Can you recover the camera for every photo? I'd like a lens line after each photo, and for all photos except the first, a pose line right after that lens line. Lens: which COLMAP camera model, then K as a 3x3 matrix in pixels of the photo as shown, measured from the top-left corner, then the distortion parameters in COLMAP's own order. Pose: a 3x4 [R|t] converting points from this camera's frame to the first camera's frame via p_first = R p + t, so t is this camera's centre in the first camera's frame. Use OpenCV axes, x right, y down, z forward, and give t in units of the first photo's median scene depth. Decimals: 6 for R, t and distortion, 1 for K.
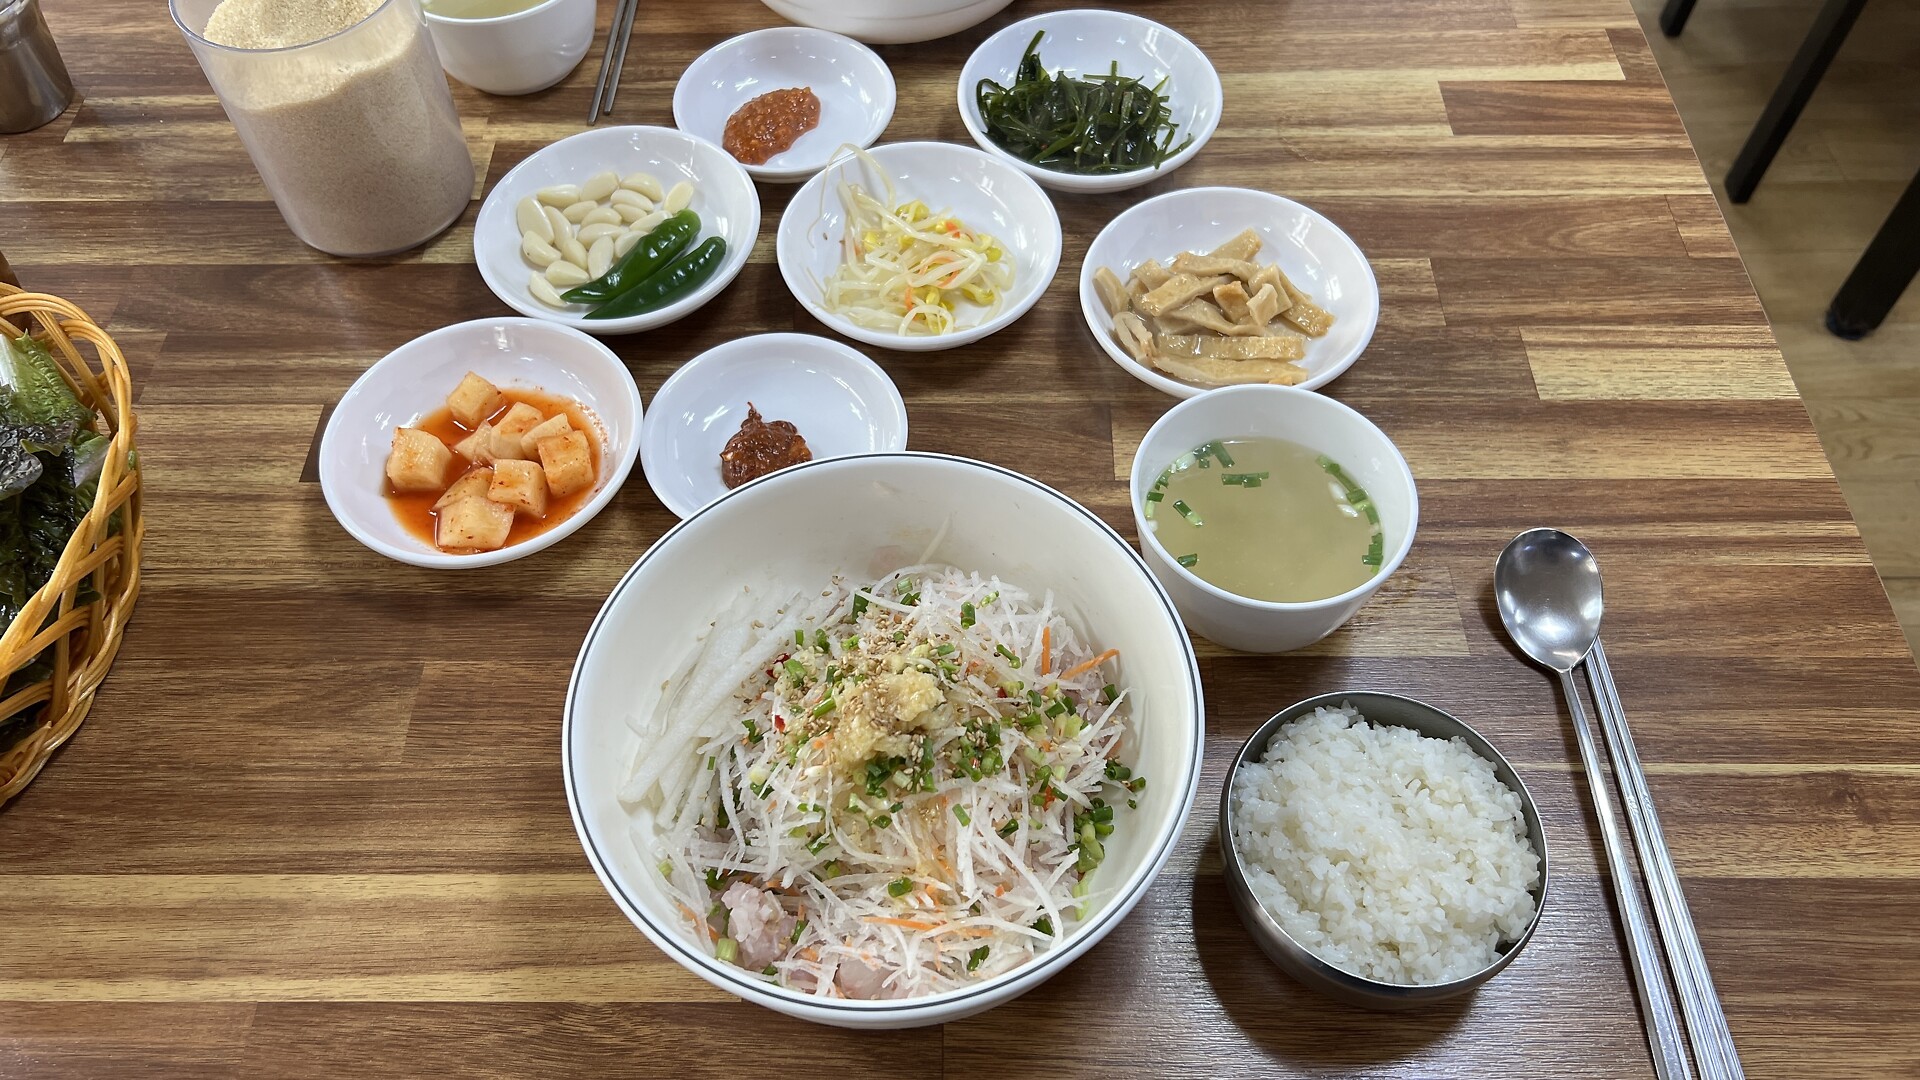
lens RADIAL K [[1444.7, 0, 956.3], [0, 1444.7, 532.1], [0, 0, 1]] dist [-0.000129, -0.008295]
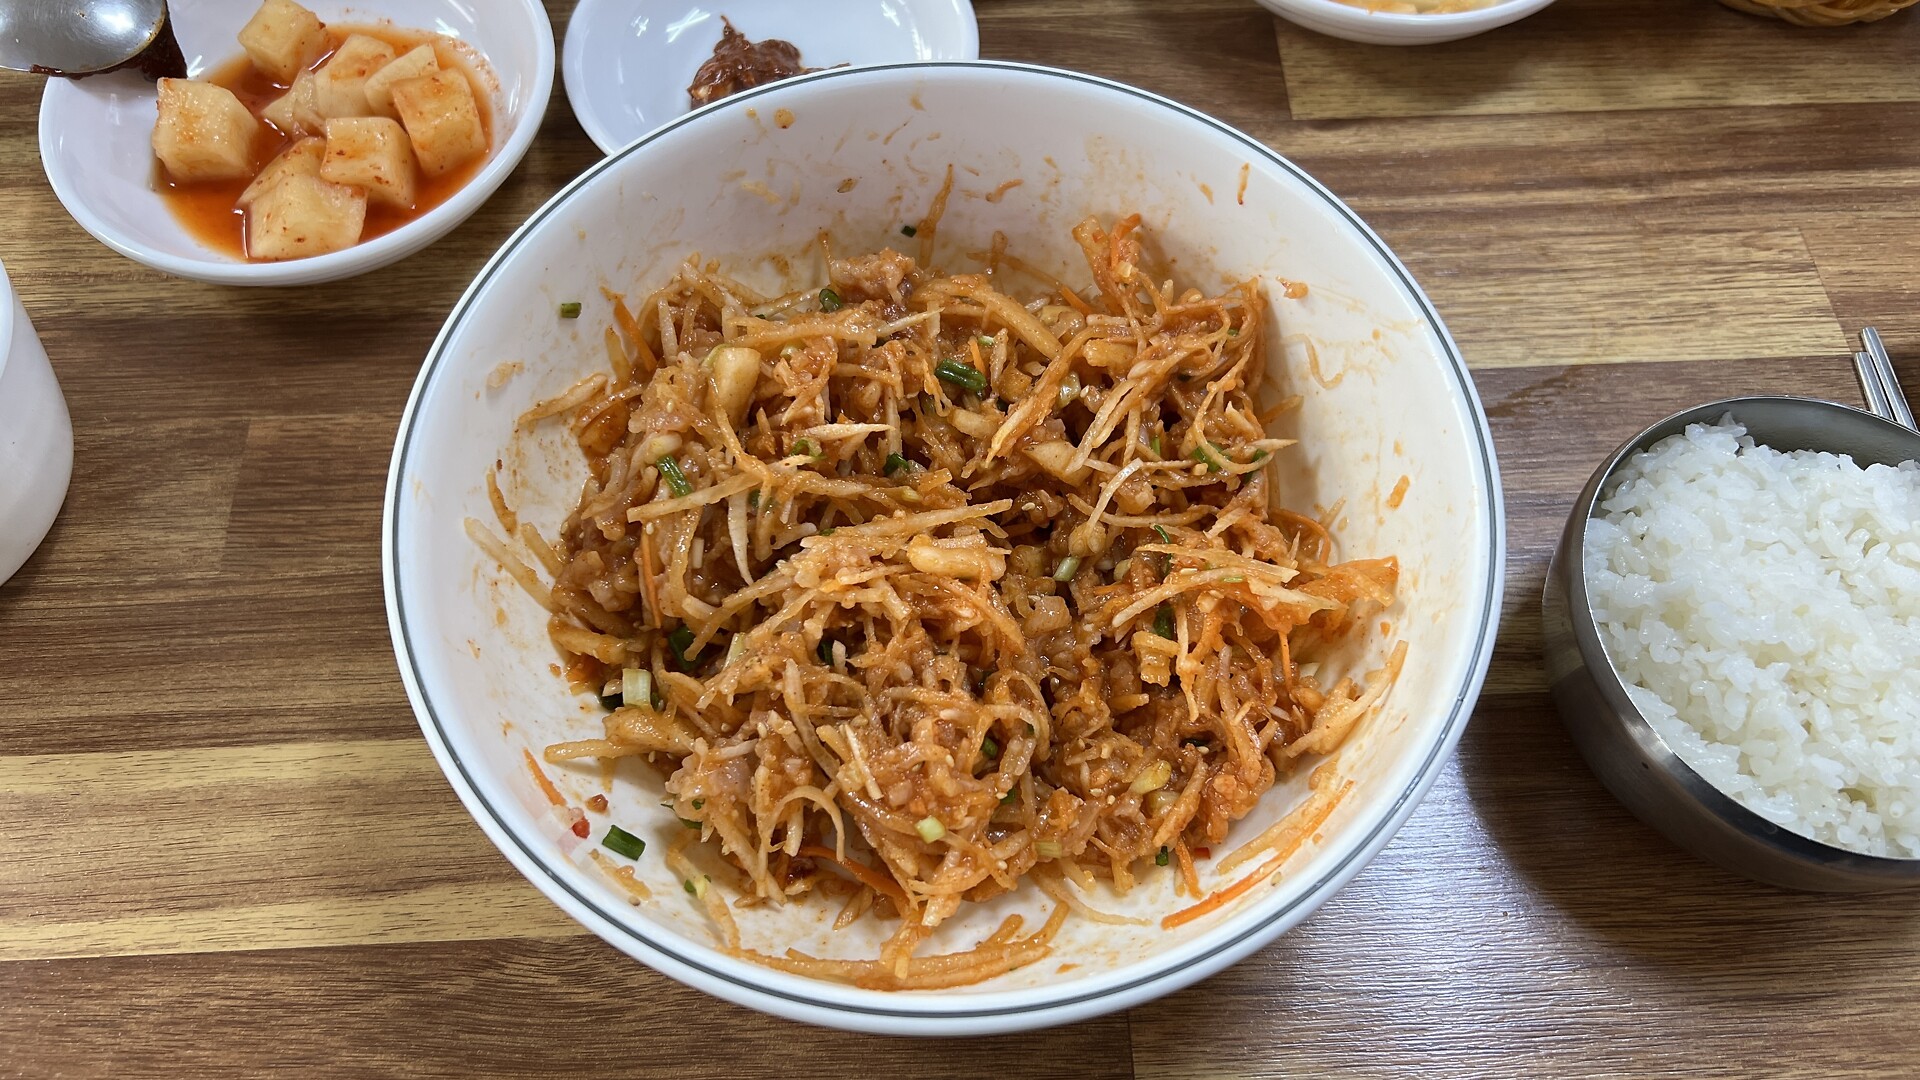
lens RADIAL K [[1444.7, 0, 956.3], [0, 1444.7, 532.1], [0, 0, 1]] dist [-0.000129, -0.008295]
pose [[0.998120, -0.036847, 0.048982, -0.101498], [0.030904, 0.992654, 0.116976, 0.085227], [-0.052932, -0.115242, 0.991926, 0.391561]]
